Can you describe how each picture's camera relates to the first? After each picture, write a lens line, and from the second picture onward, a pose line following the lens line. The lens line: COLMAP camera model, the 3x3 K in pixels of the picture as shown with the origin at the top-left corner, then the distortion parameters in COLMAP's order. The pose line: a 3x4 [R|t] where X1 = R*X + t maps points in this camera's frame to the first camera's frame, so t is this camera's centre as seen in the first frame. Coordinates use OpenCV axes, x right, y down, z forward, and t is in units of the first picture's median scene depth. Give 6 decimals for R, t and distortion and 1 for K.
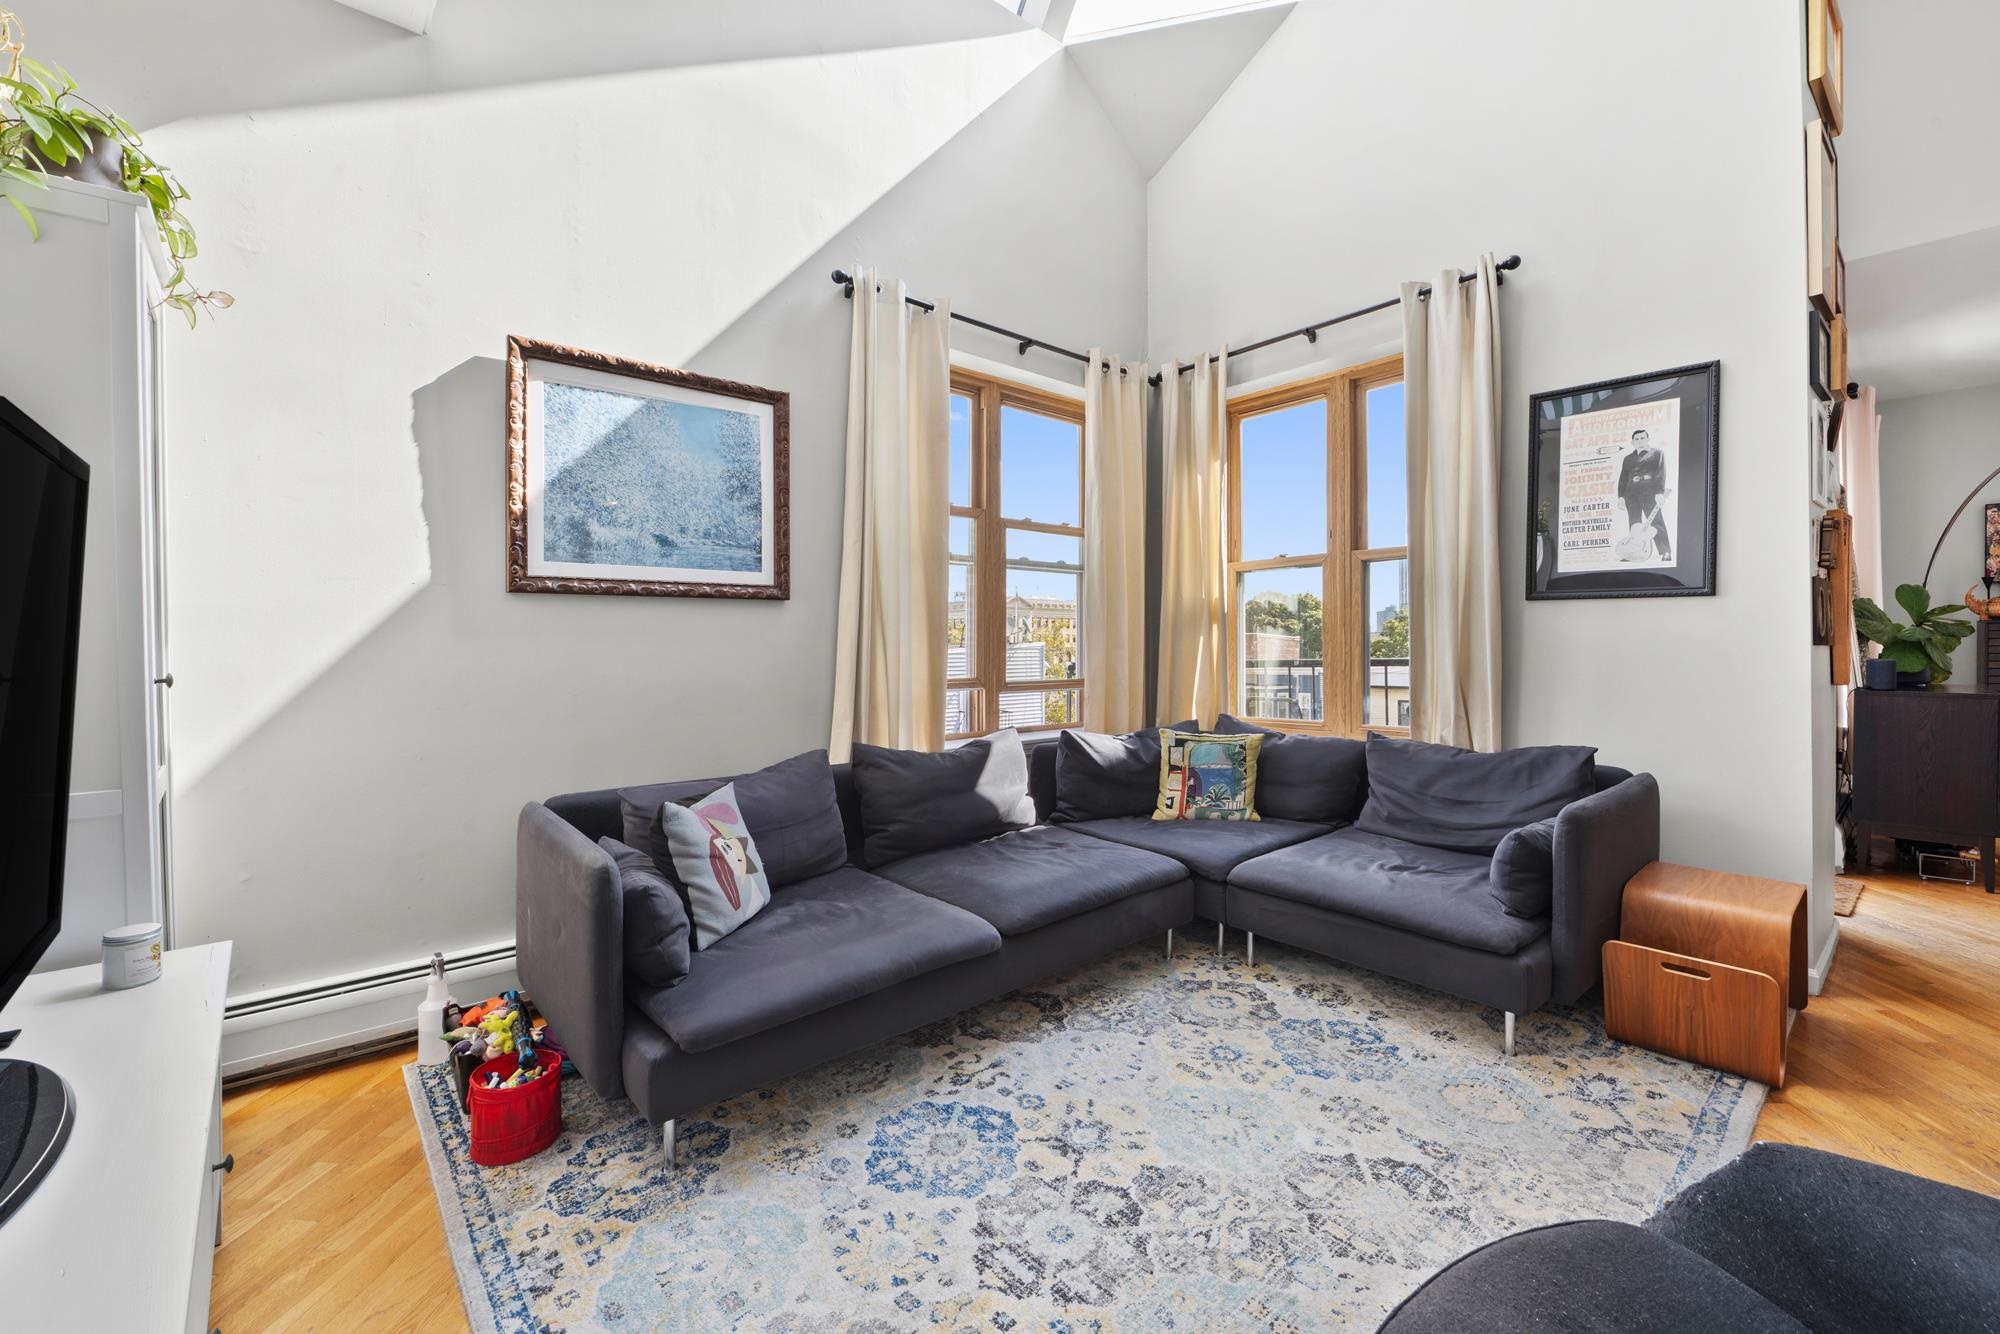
lens RADIAL K [[828.2, 0, 954.3], [0, 828.2, 664.9], [0, 0, 1]] dist [-0.005445, -0.000273]
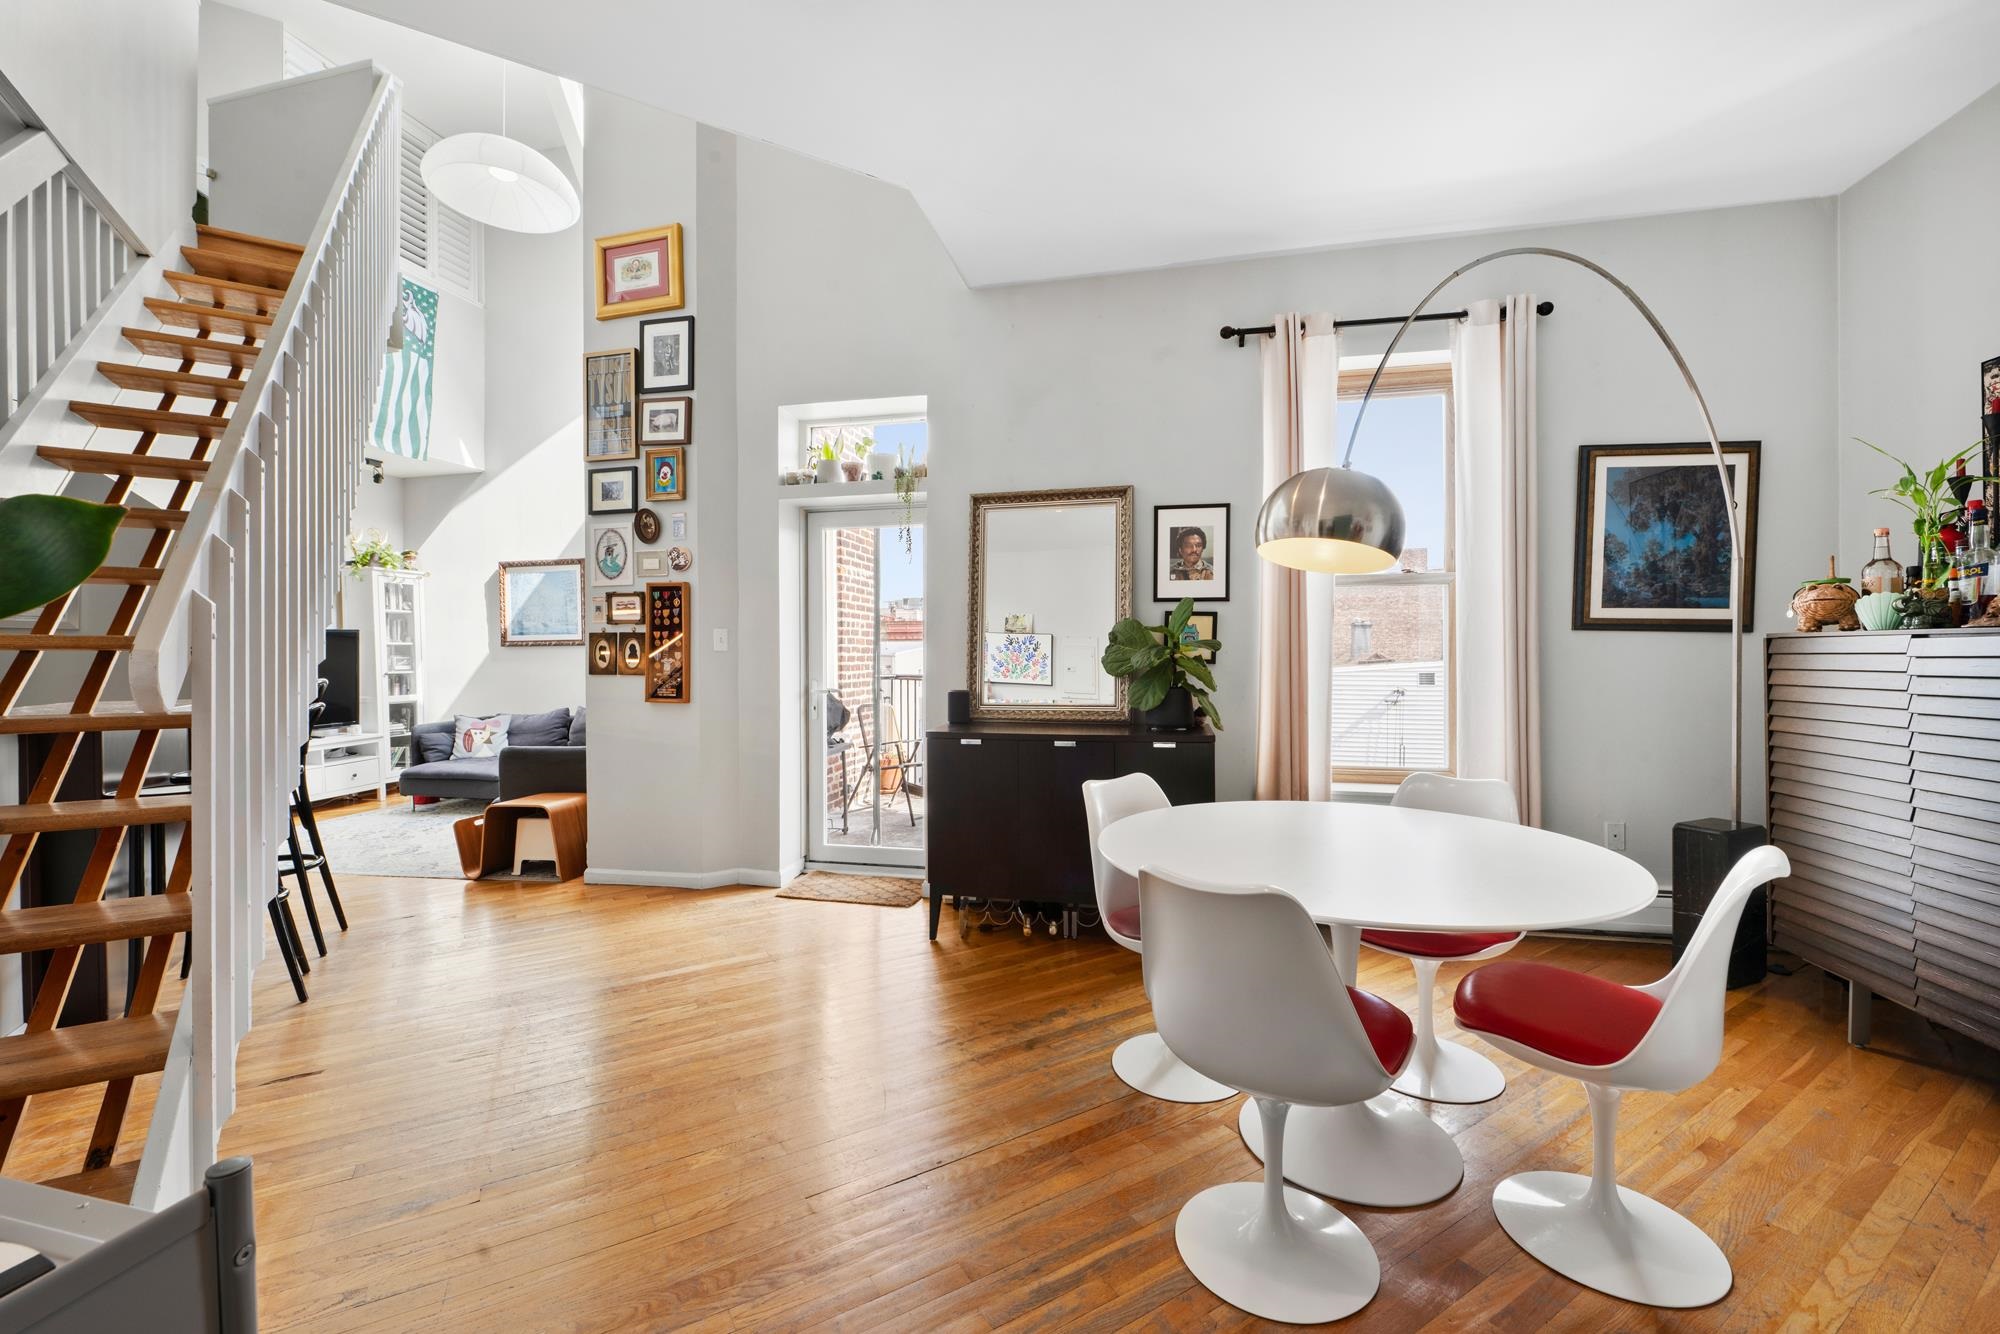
lens RADIAL K [[817.1, 0, 1002.5], [0, 817.1, 663.6], [0, 0, 1]] dist [-0.002833, -0.000469]
pose [[0.617450, 0.014925, -0.786468, 2.667516], [-0.013204, 0.999876, 0.008609, -0.067425], [0.786499, 0.005069, 0.617571, 0.535758]]
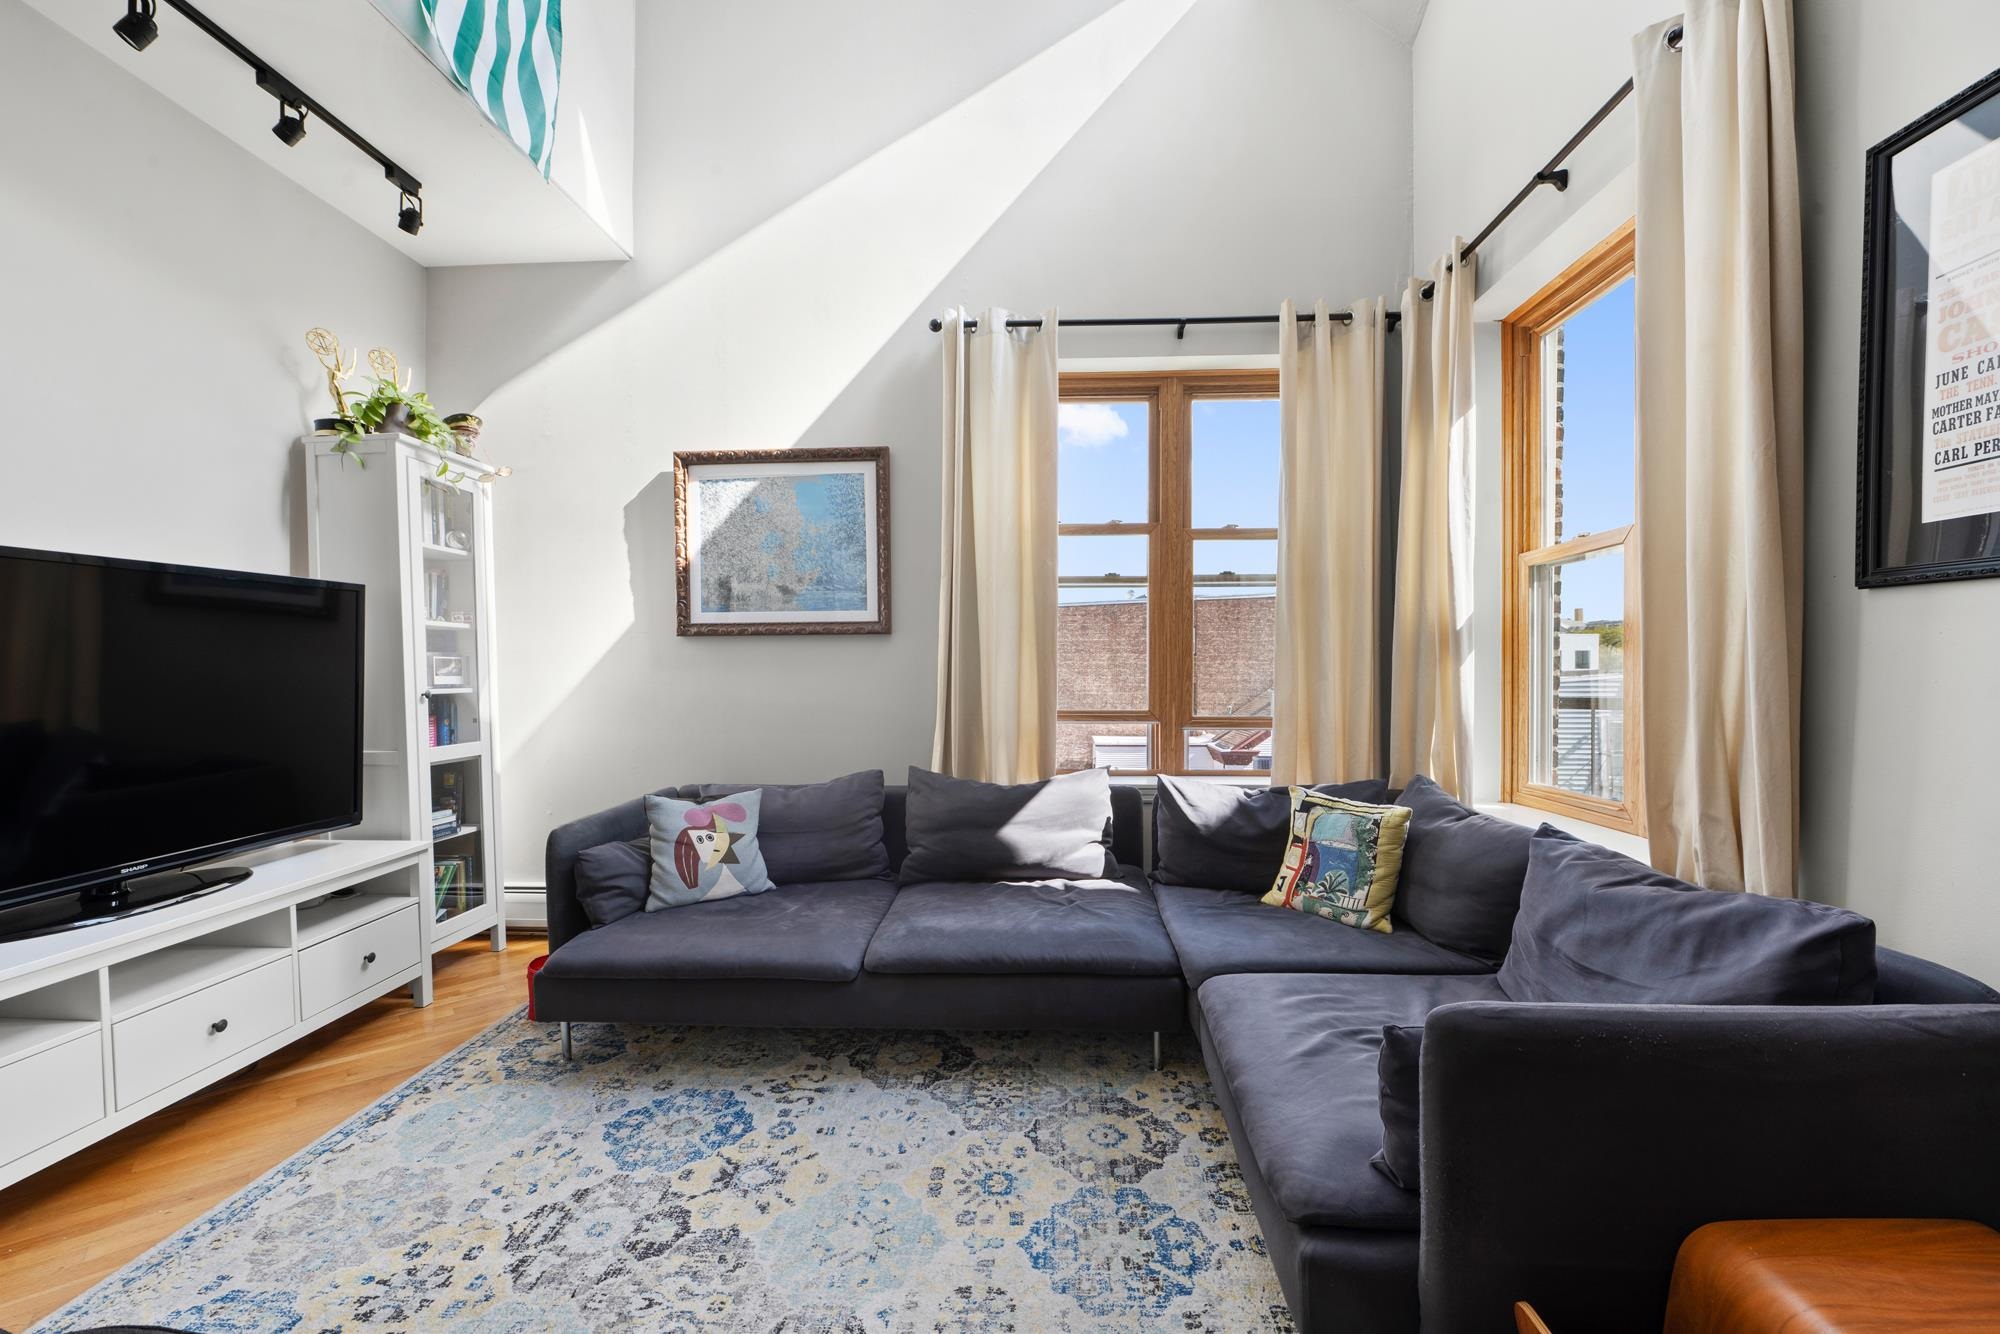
lens RADIAL K [[781.1, 0, 971.4], [0, 781.1, 698.0], [0, 0, 1]] dist [-0.006332, -0.000040]
pose [[0.724055, 0.026442, -0.689235, 0.663306], [-0.016411, 0.999642, 0.021110, -0.017814], [0.689547, -0.003974, 0.724230, 0.345988]]
